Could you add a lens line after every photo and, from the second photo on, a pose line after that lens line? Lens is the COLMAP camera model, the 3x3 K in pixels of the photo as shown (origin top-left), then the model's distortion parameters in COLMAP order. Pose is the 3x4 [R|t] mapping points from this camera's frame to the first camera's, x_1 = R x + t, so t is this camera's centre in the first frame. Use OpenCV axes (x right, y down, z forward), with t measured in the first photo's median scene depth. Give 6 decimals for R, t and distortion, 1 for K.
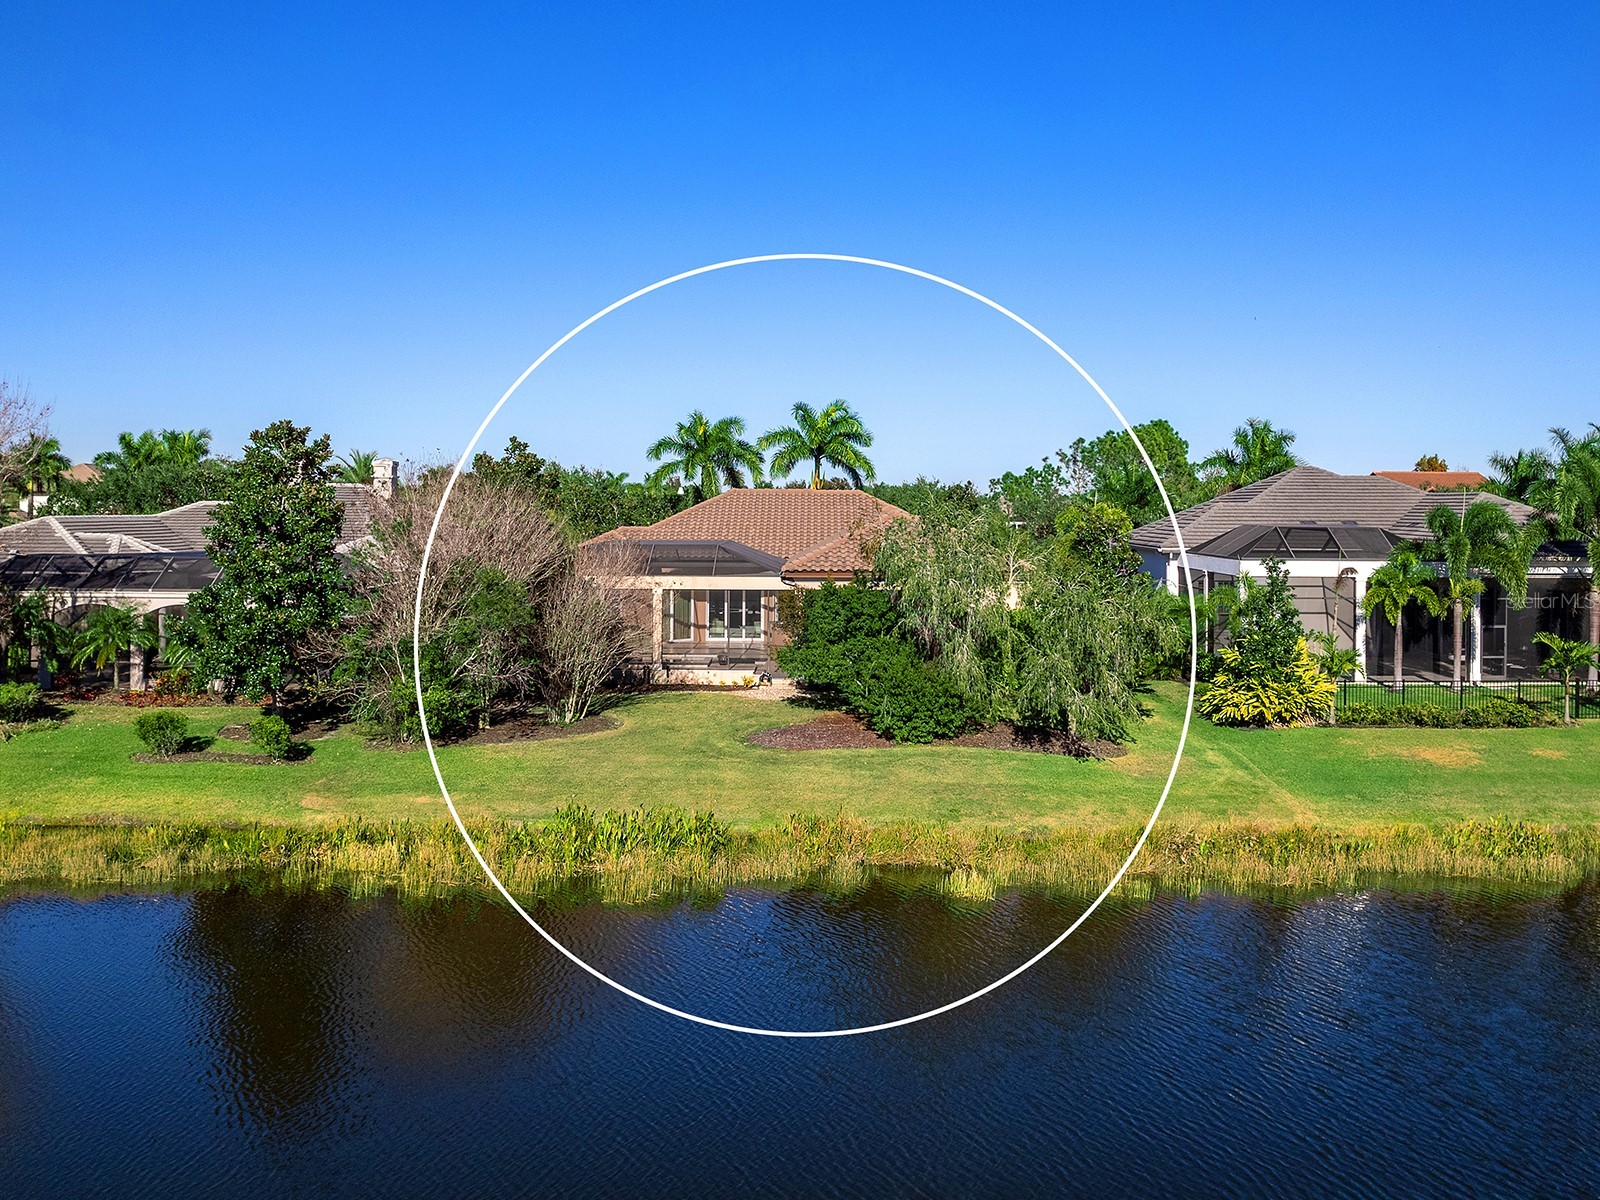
lens RADIAL K [[1490.1, 0, 832.2], [0, 1490.1, 600.7], [0, 0, 1]] dist [-0.141205, 0.161427]
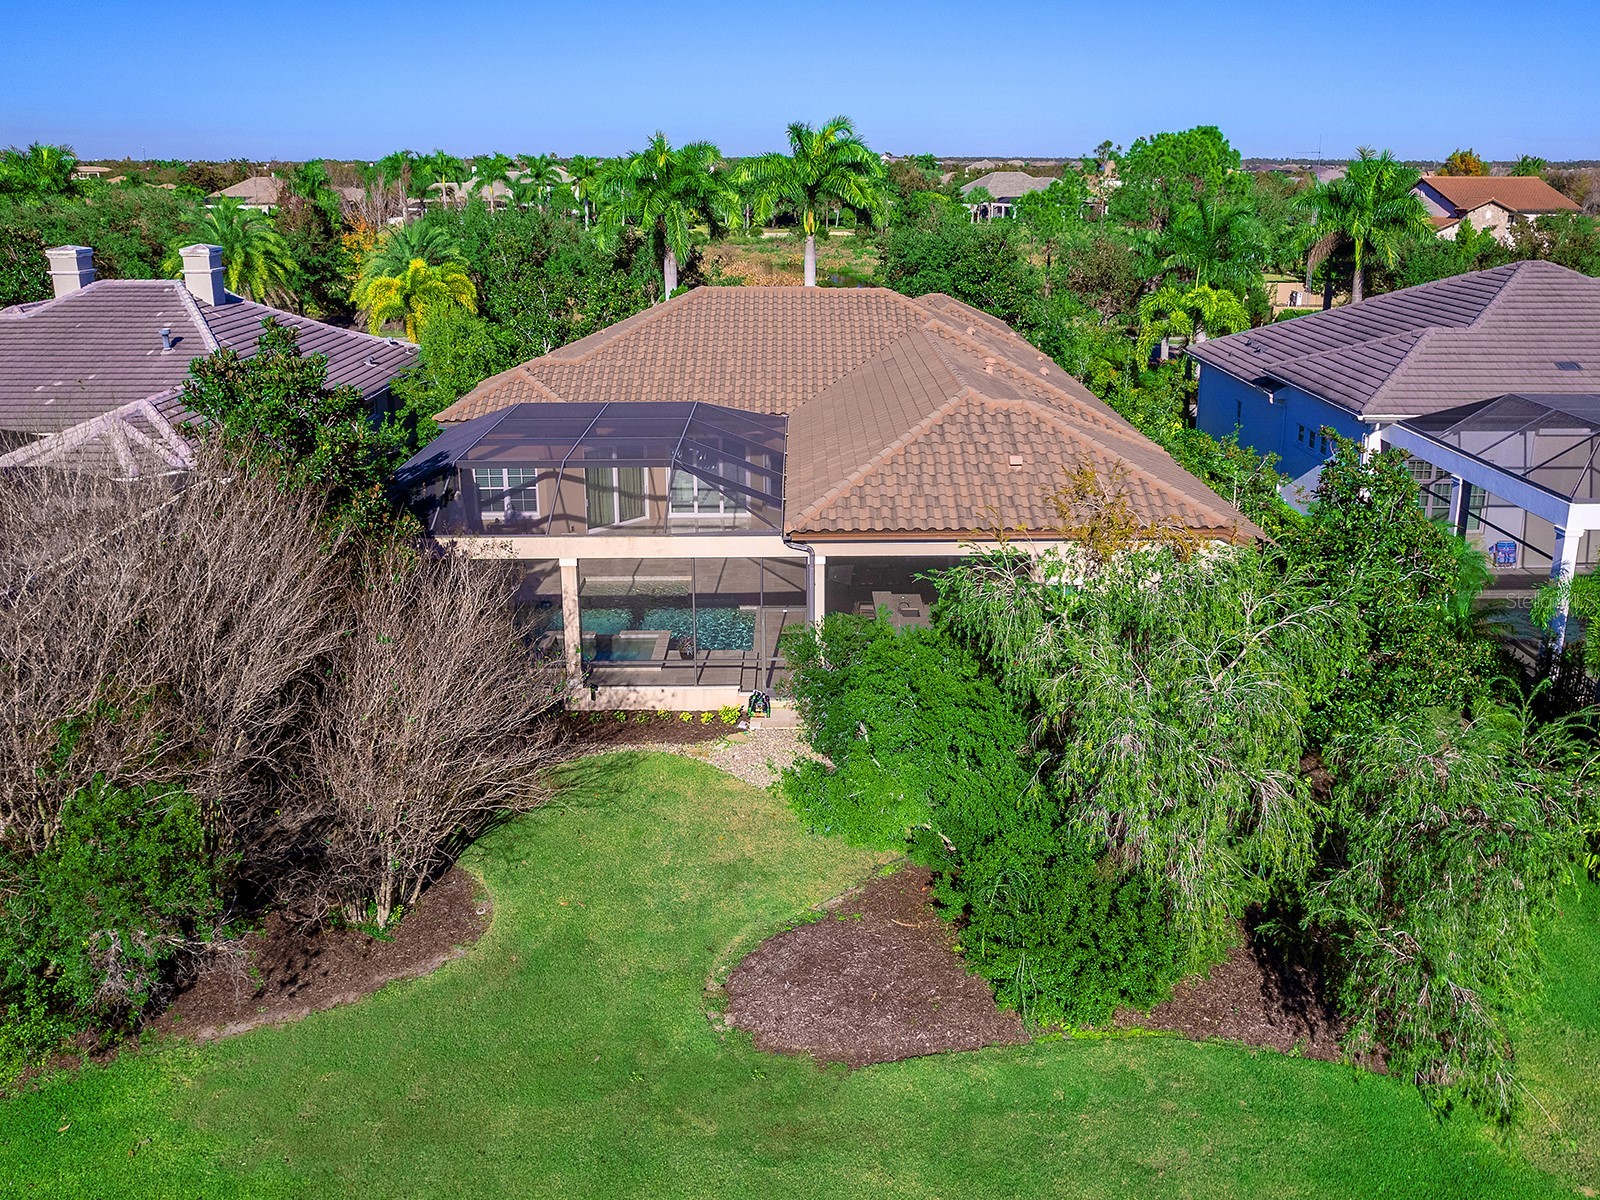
lens RADIAL K [[1490.1, 0, 832.2], [0, 1490.1, 600.7], [0, 0, 1]] dist [-0.141205, 0.161427]
pose [[0.999882, -0.011996, 0.009548, -0.026231], [0.009749, 0.978109, 0.207864, -0.135460], [-0.011833, -0.207747, 0.978111, 0.537106]]
